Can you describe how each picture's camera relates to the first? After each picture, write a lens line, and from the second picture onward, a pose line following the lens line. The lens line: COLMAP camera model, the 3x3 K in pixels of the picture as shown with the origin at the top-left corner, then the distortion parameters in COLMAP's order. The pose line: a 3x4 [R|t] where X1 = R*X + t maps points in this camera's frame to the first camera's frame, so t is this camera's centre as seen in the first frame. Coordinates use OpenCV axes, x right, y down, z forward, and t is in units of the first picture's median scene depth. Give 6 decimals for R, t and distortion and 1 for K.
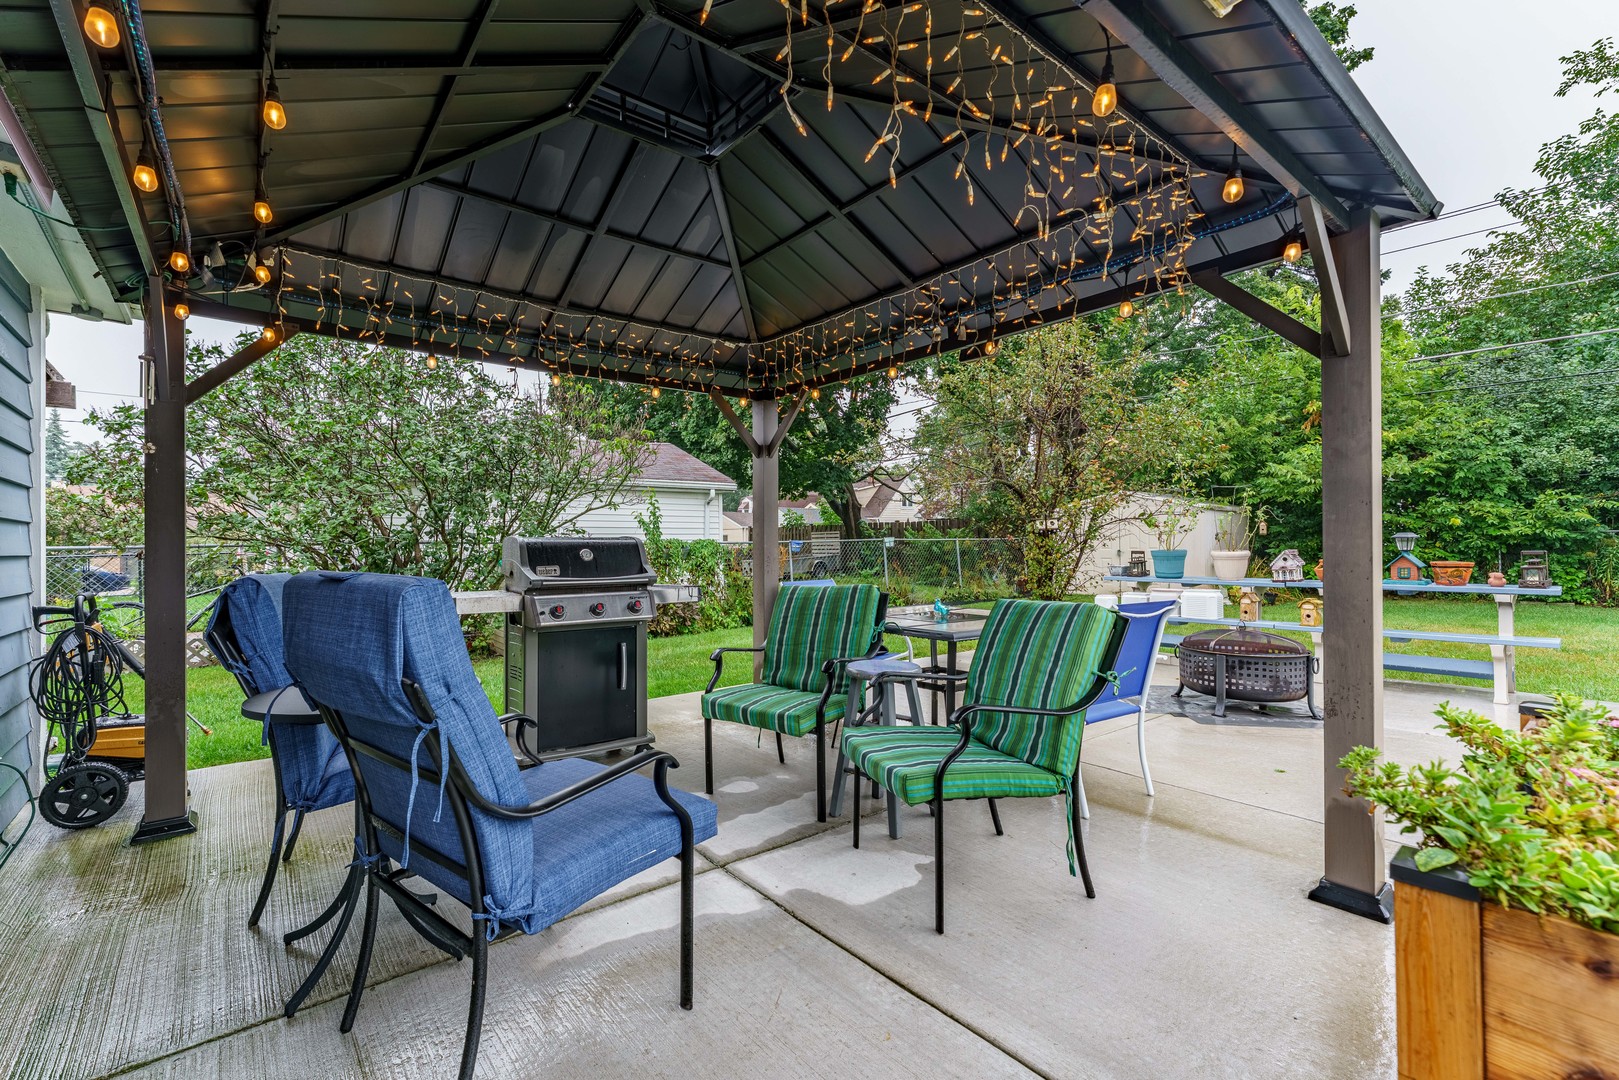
lens RADIAL K [[706.9, 0, 799.6], [0, 706.9, 537.7], [0, 0, 1]] dist [-0.000272, 0.000005]
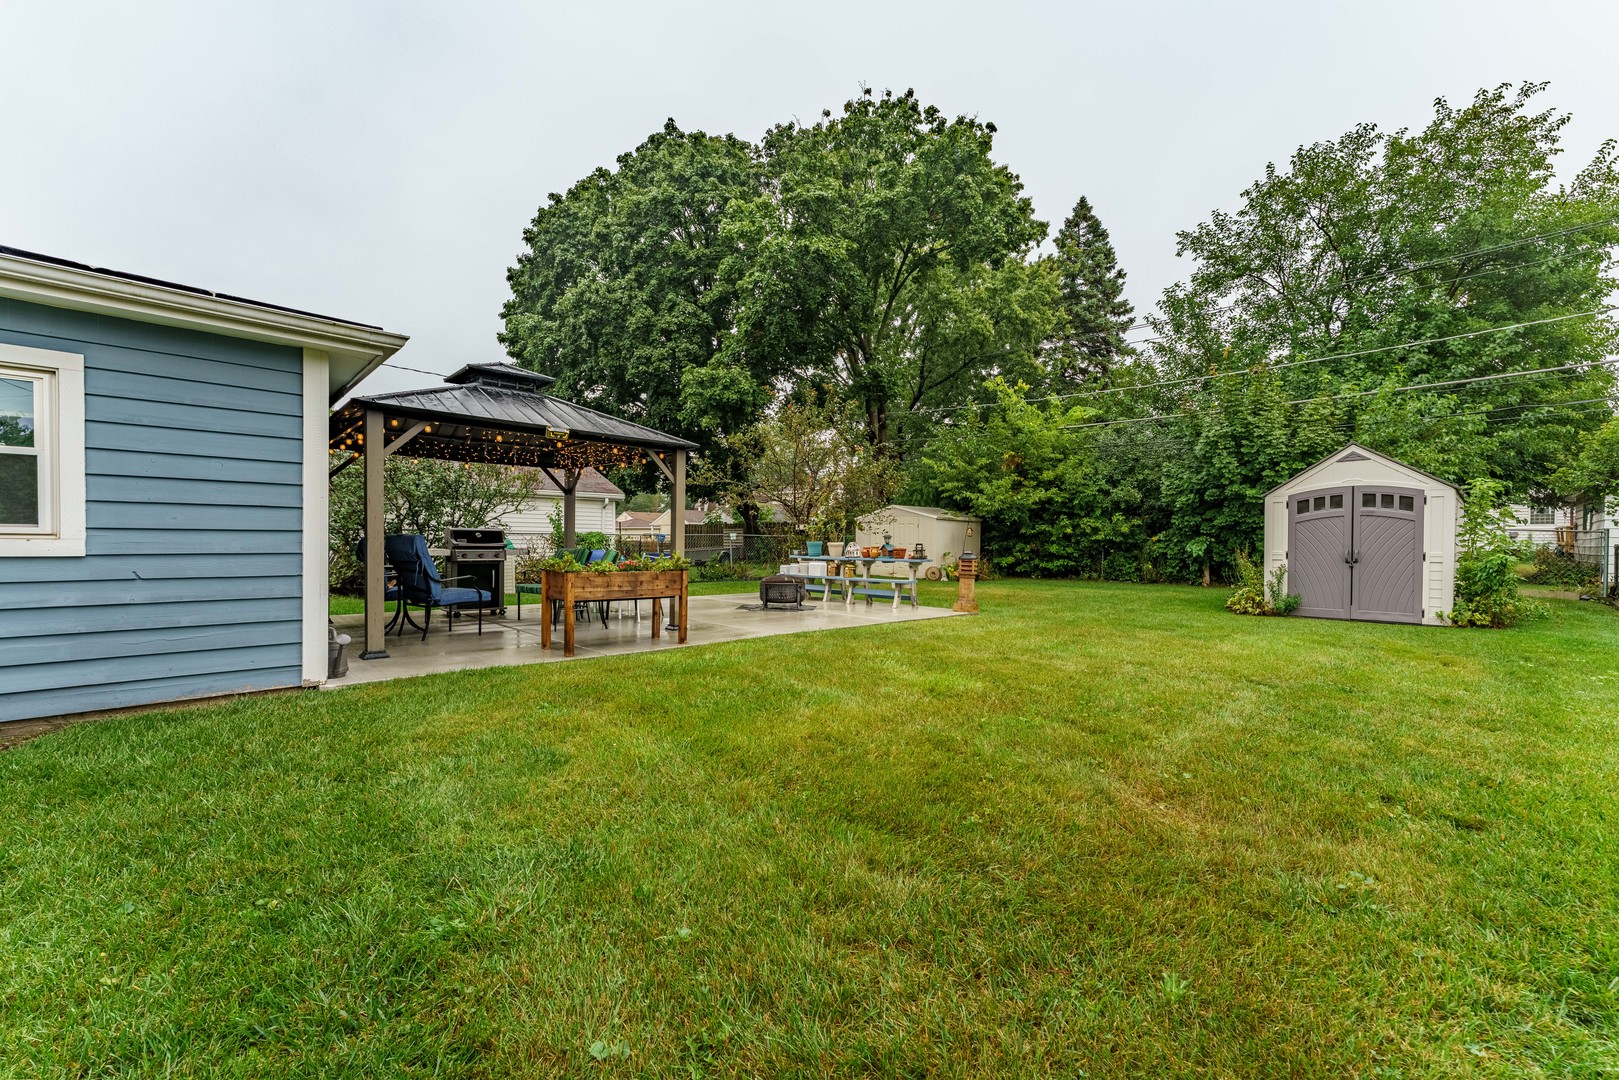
lens RADIAL K [[660.9, 0, 821.1], [0, 660.9, 546.4], [0, 0, 1]] dist [0.003953, -0.001296]
pose [[0.995909, 0.019960, 0.088128, 0.322197], [-0.021530, 0.999625, 0.016903, -0.001222], [-0.087757, -0.018731, 0.995966, -0.666631]]
